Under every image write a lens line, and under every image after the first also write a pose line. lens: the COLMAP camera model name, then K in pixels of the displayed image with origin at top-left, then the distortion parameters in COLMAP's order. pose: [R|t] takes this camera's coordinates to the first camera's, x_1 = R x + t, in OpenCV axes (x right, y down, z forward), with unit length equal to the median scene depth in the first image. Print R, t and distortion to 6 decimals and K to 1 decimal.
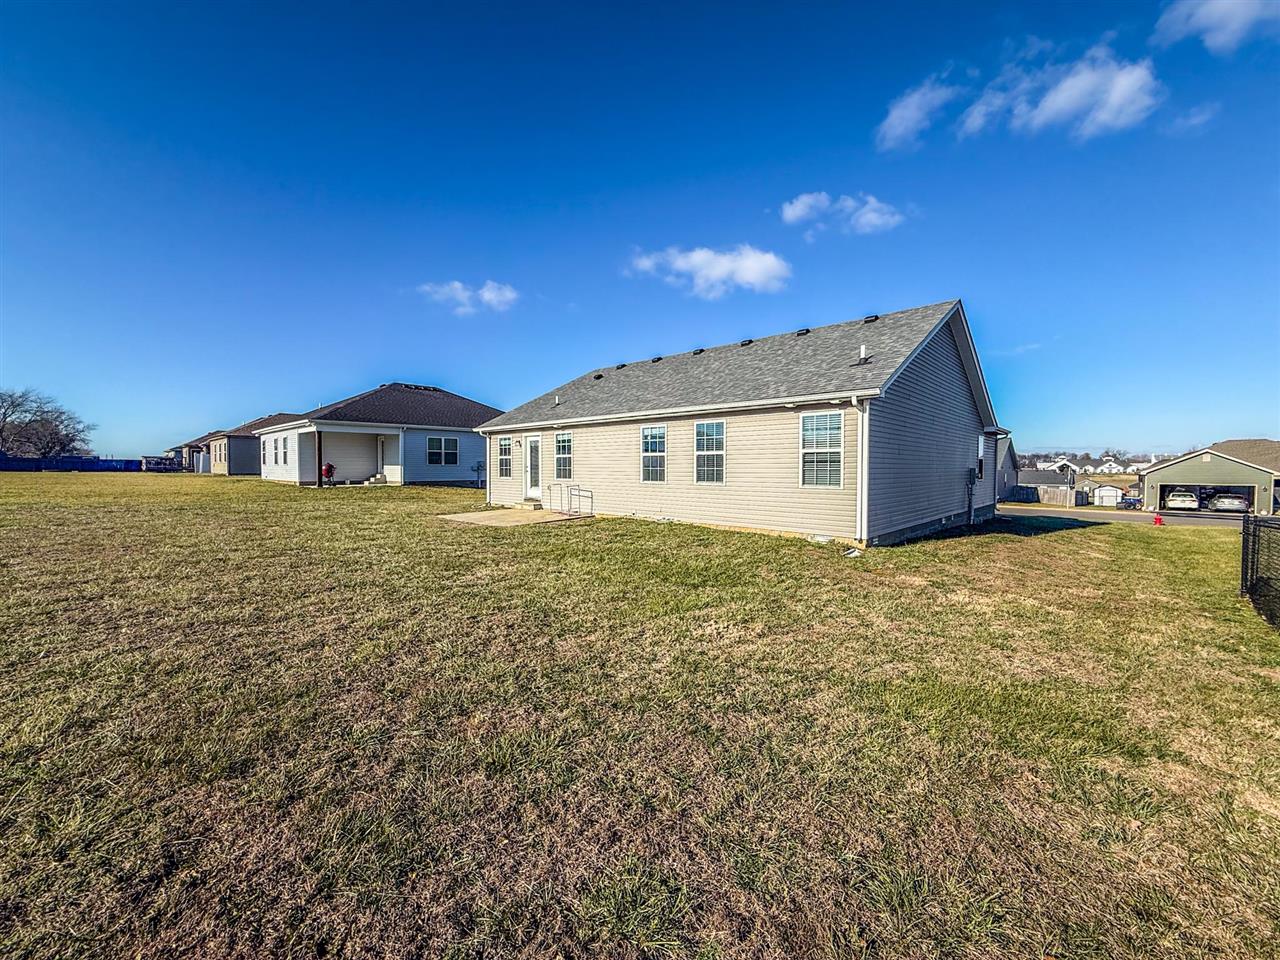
lens RADIAL K [[512.0, 0, 637.0], [0, 512.0, 490.5], [0, 0, 1]] dist [0.001020, 0.001477]
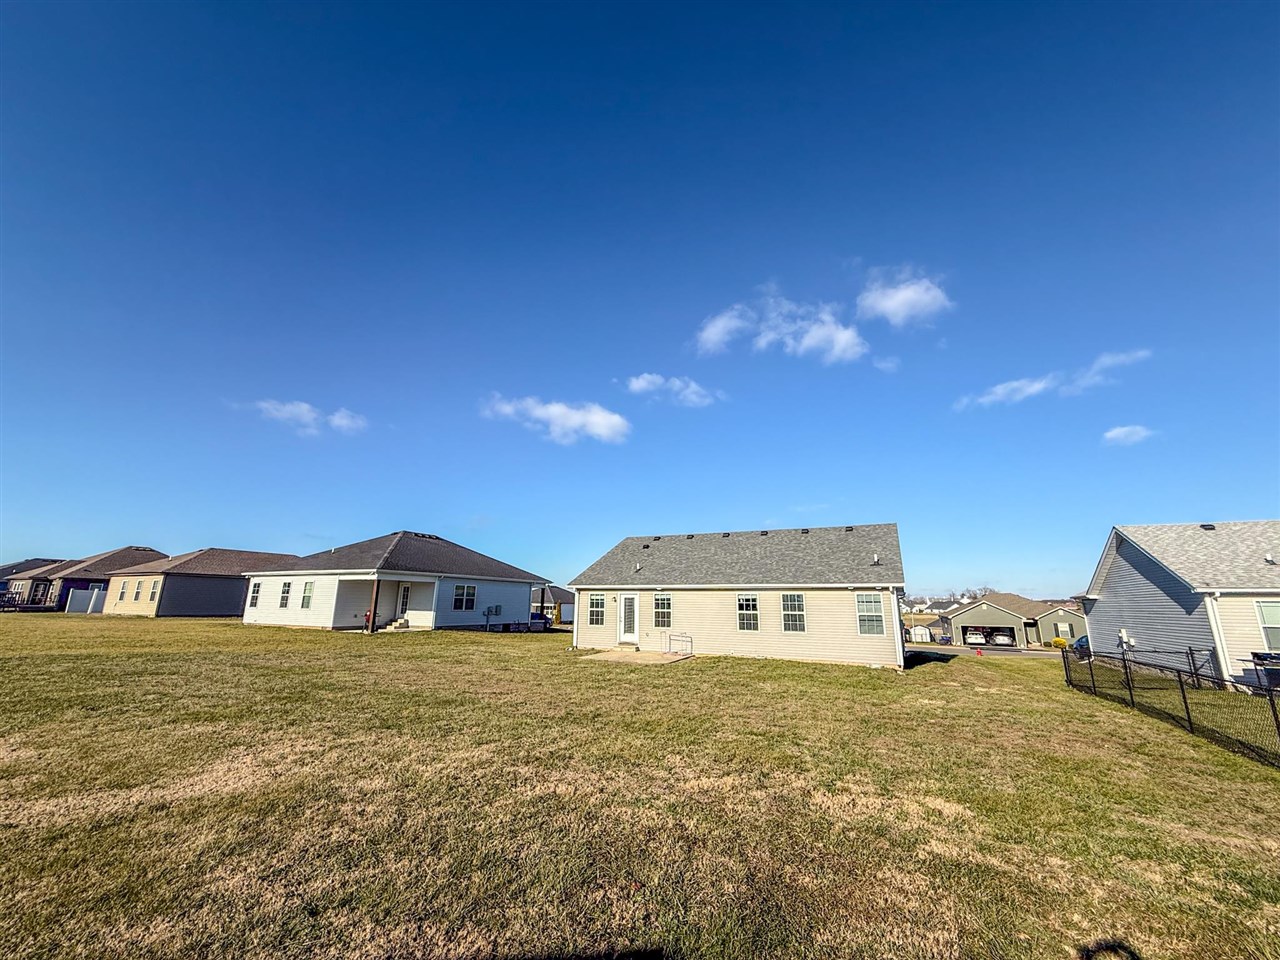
lens RADIAL K [[512.0, 0, 607.9], [0, 512.0, 440.0], [0, 0, 1]] dist [0.001020, 0.001477]
pose [[0.960309, 0.091357, 0.263552, -0.355966], [0.004692, 0.939421, -0.342734, -0.012648], [-0.278898, 0.330367, 0.901706, -0.197047]]
